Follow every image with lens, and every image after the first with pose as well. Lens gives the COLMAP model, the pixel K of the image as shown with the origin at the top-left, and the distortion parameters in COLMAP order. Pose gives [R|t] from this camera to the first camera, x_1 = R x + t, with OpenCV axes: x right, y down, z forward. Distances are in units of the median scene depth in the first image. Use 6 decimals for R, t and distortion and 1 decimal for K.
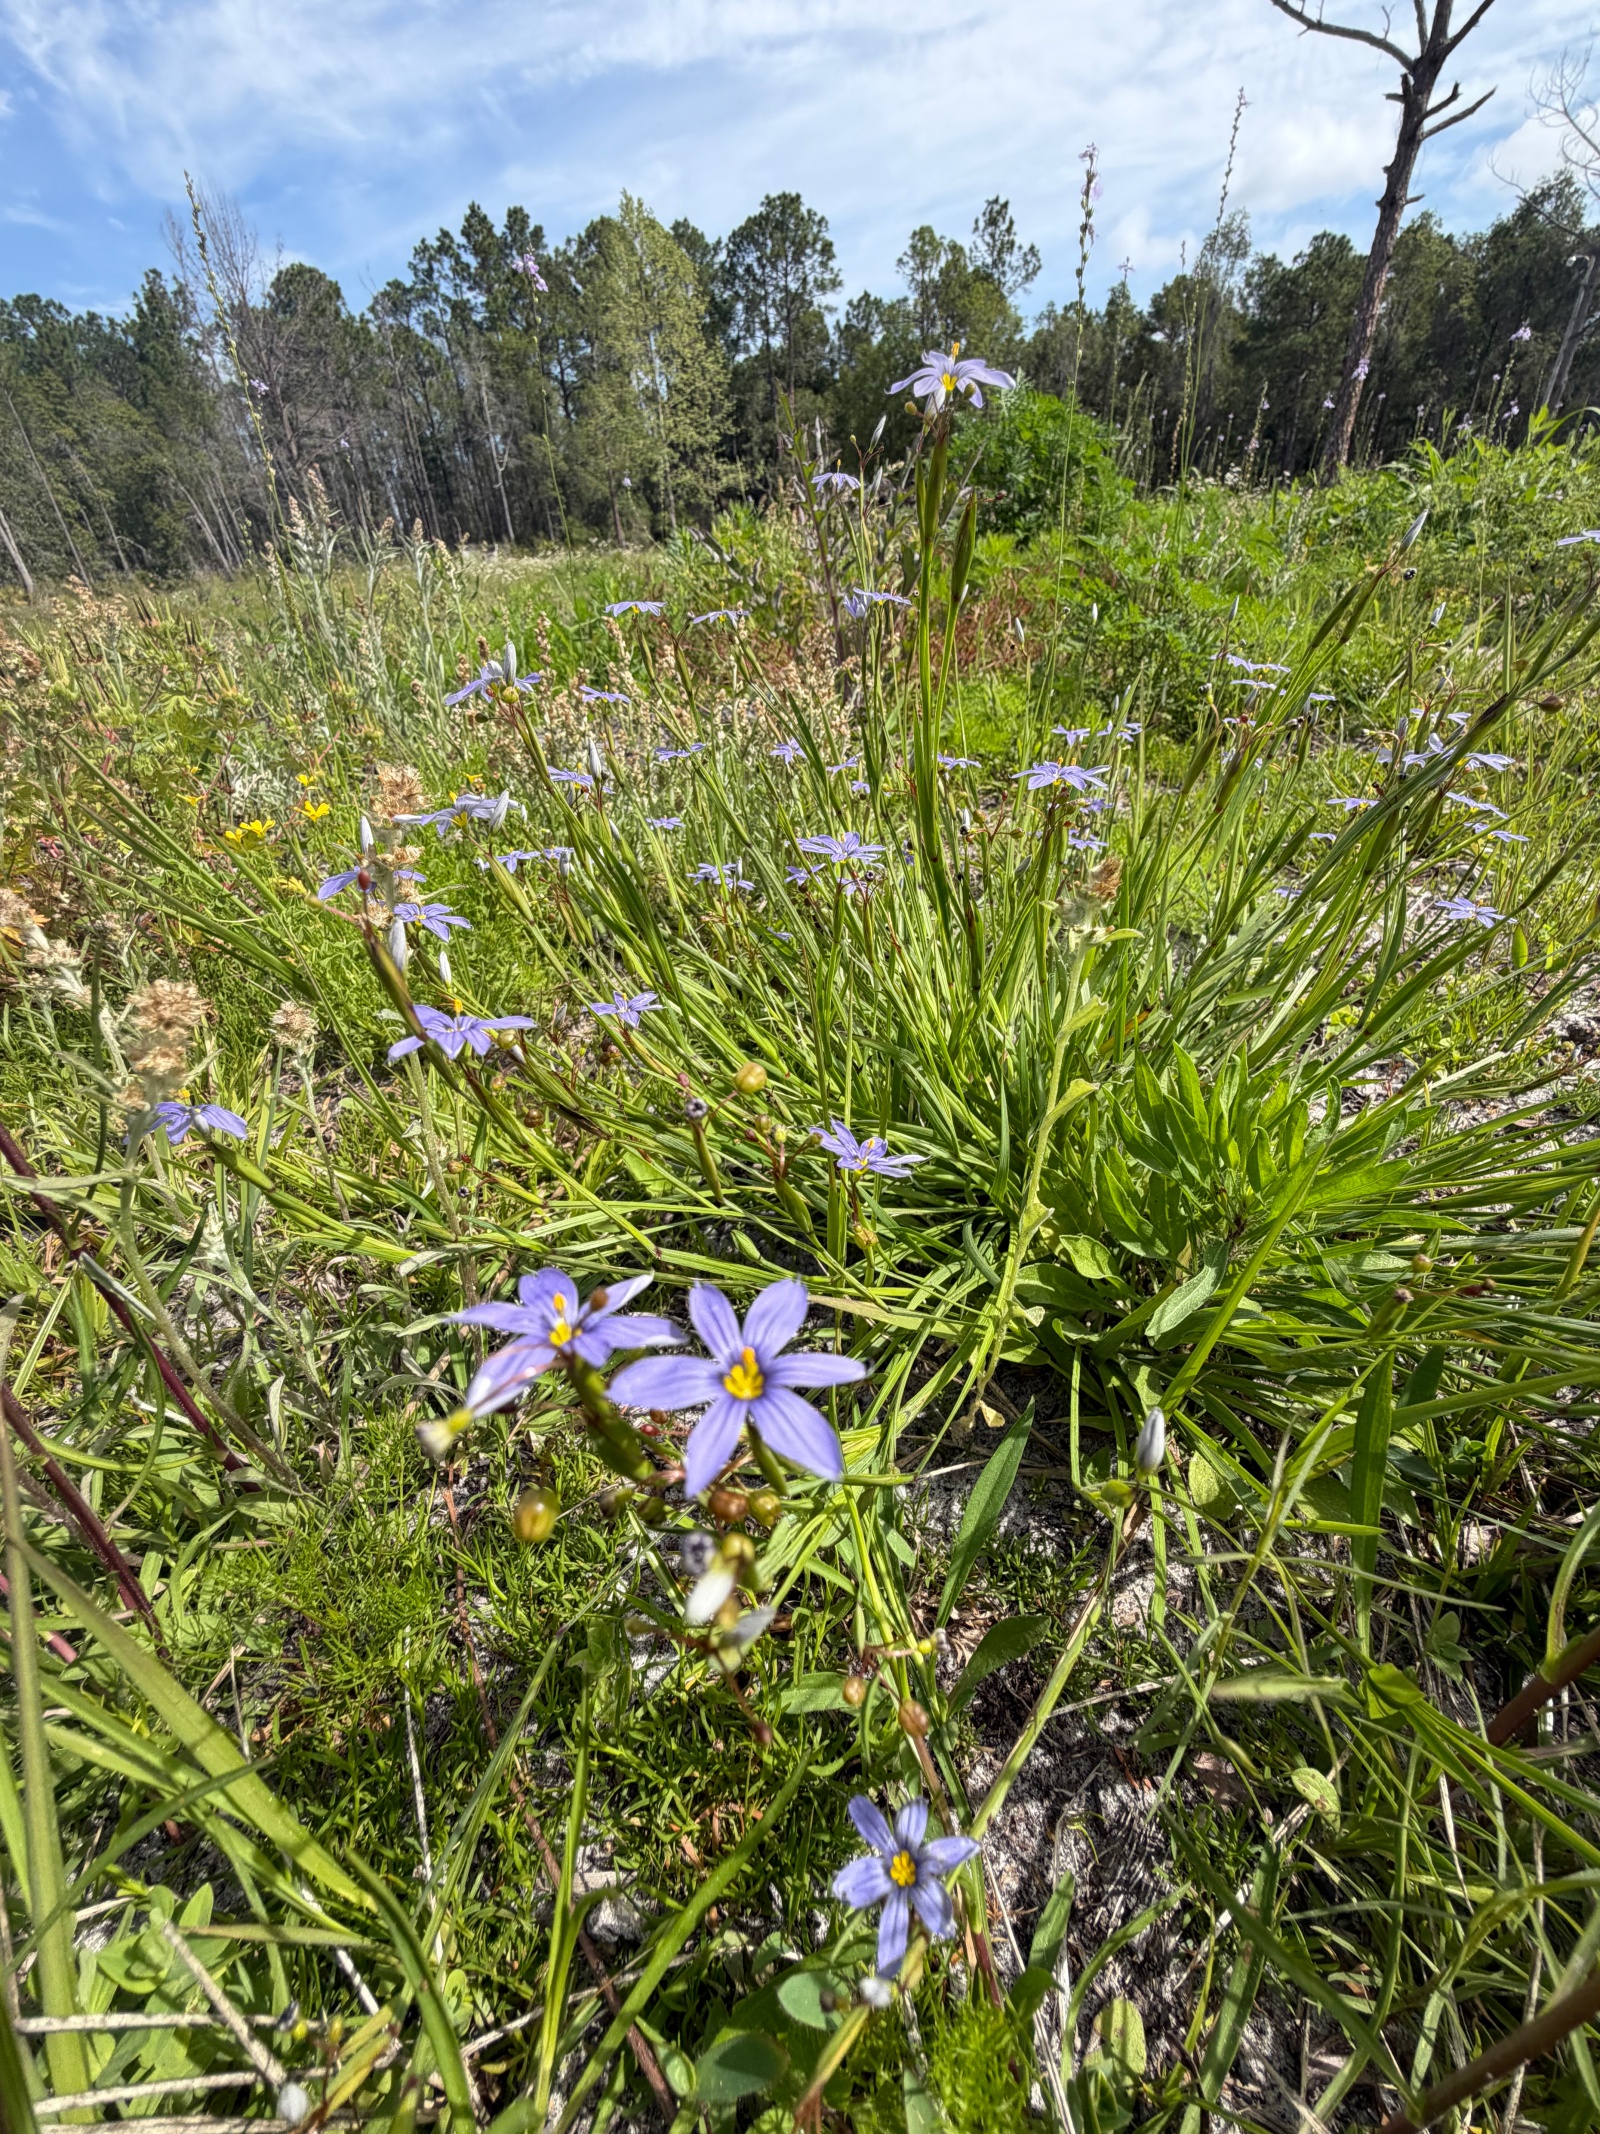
lens RADIAL K [[851.6, 0, 798.7], [0, 851.6, 1066.6], [0, 0, 1]] dist [-0.003203, 0.000293]
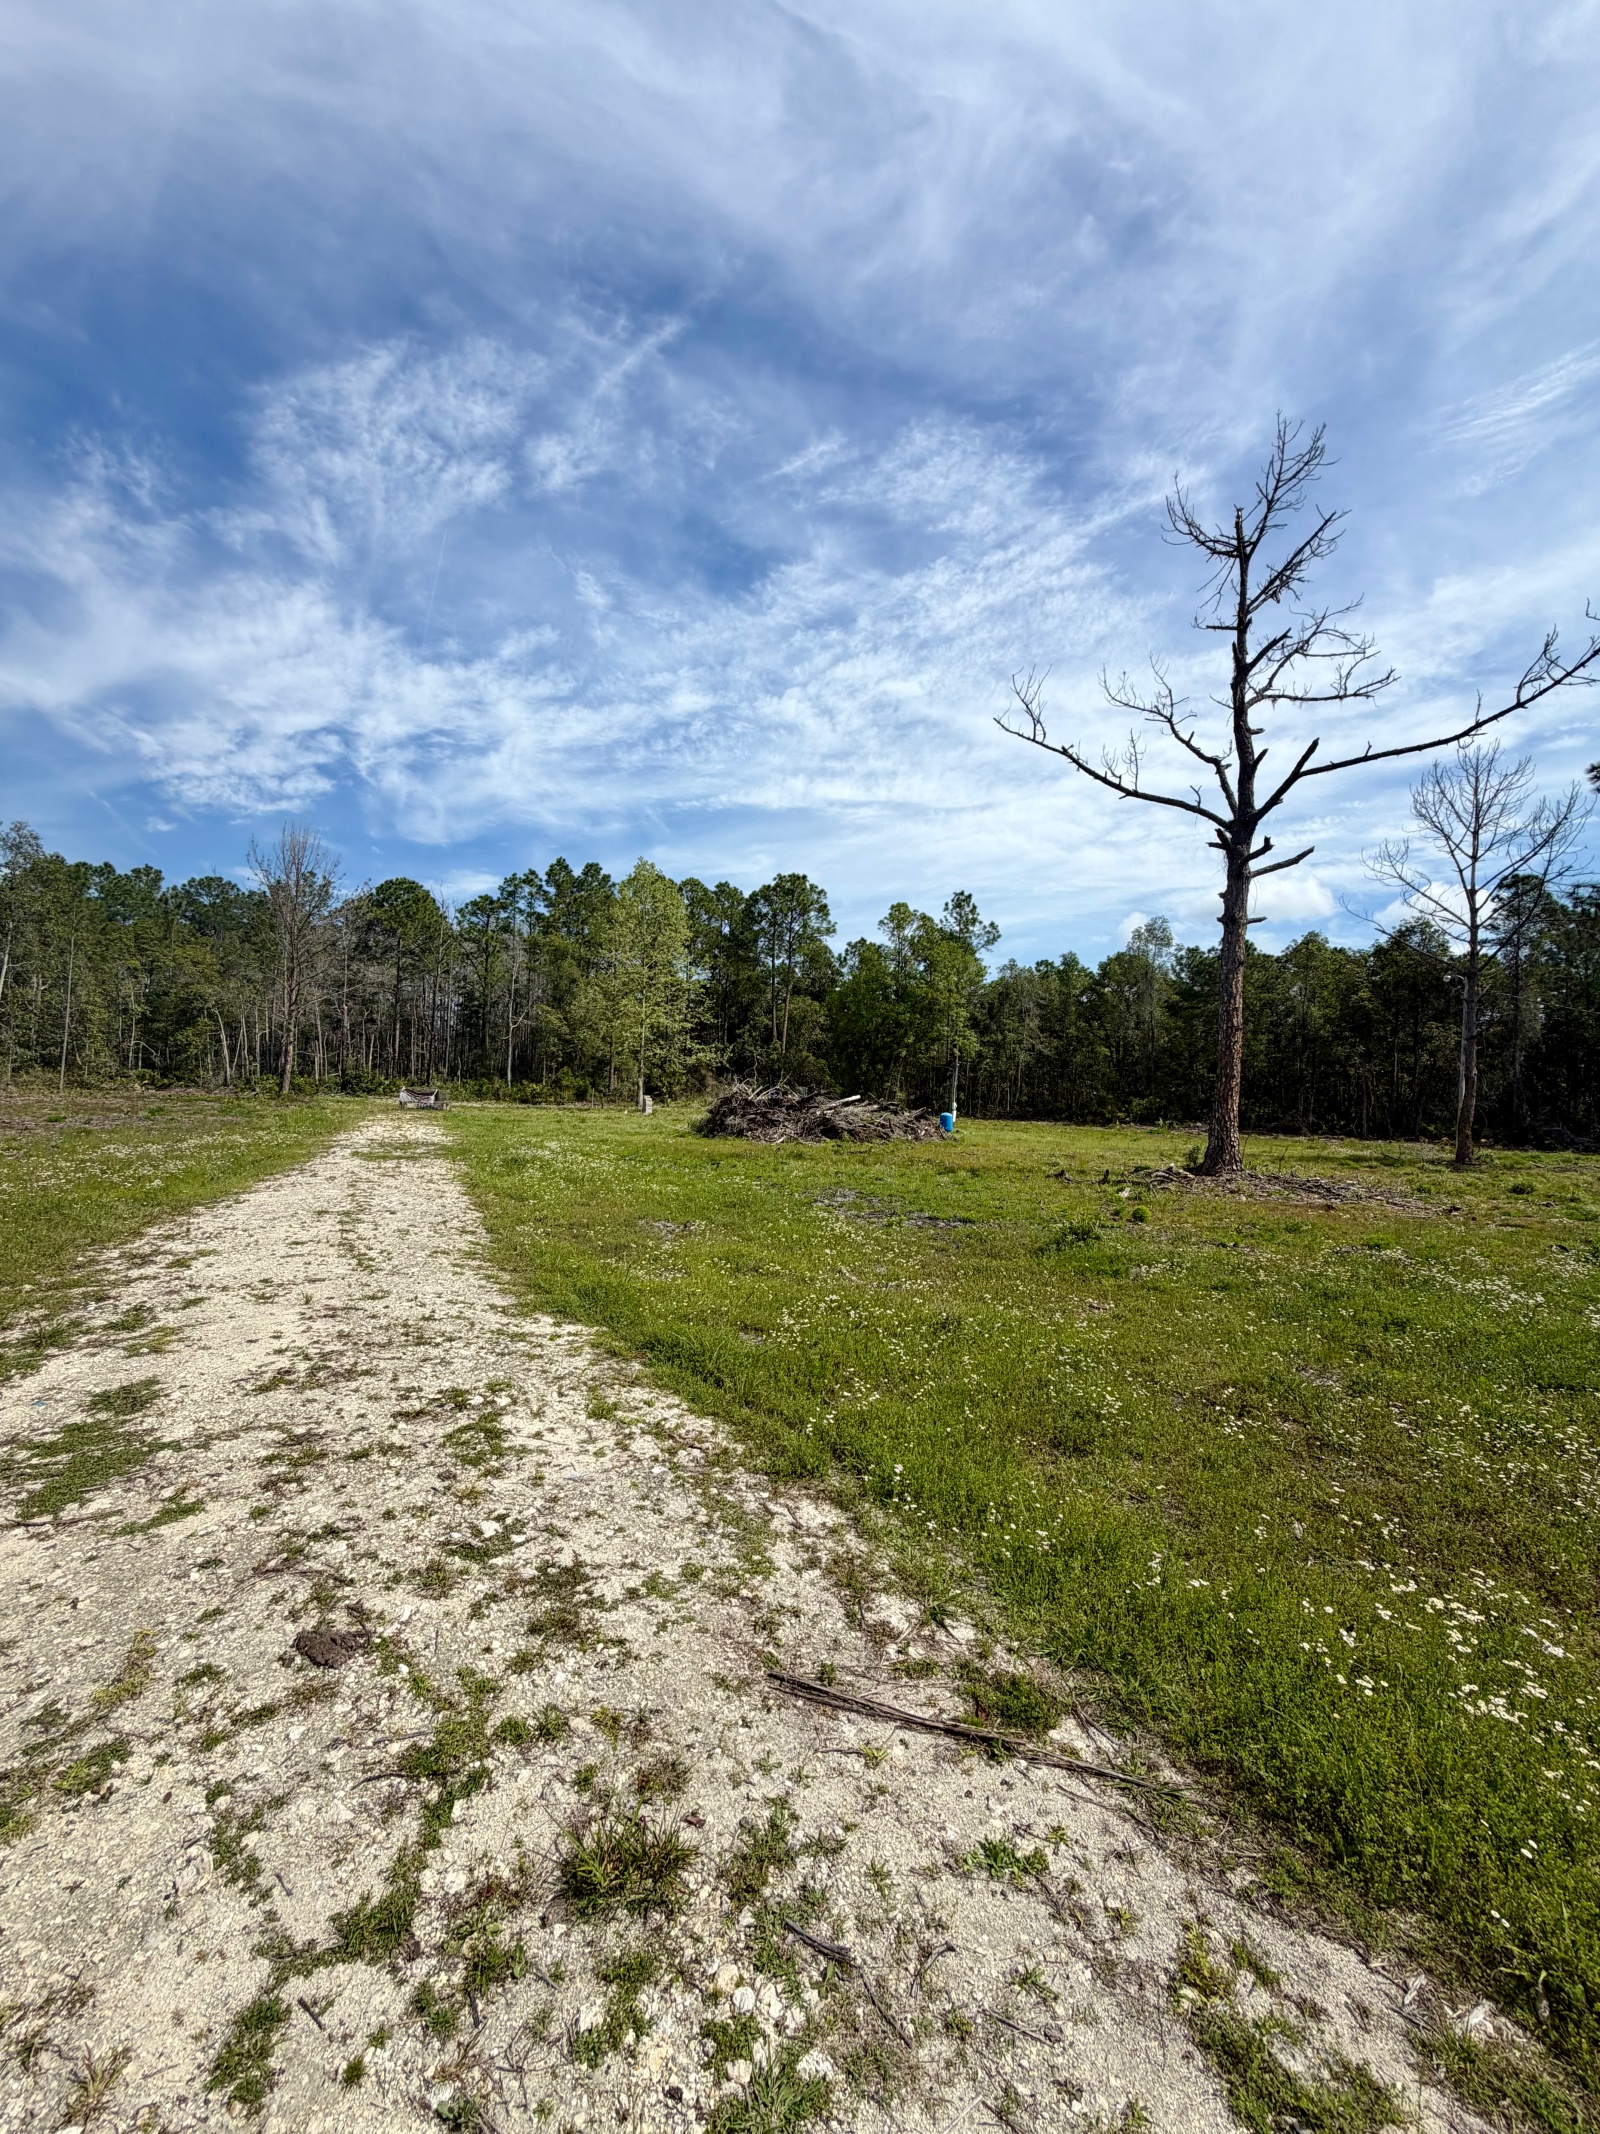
lens RADIAL K [[851.6, 0, 799.2], [0, 851.6, 1072.5], [0, 0, 1]] dist [-0.003203, 0.000293]
pose [[0.993077, 0.104065, -0.054478, 0.086440], [-0.116970, 0.833706, -0.539679, -0.089527], [-0.010743, 0.542315, 0.840107, 0.086761]]
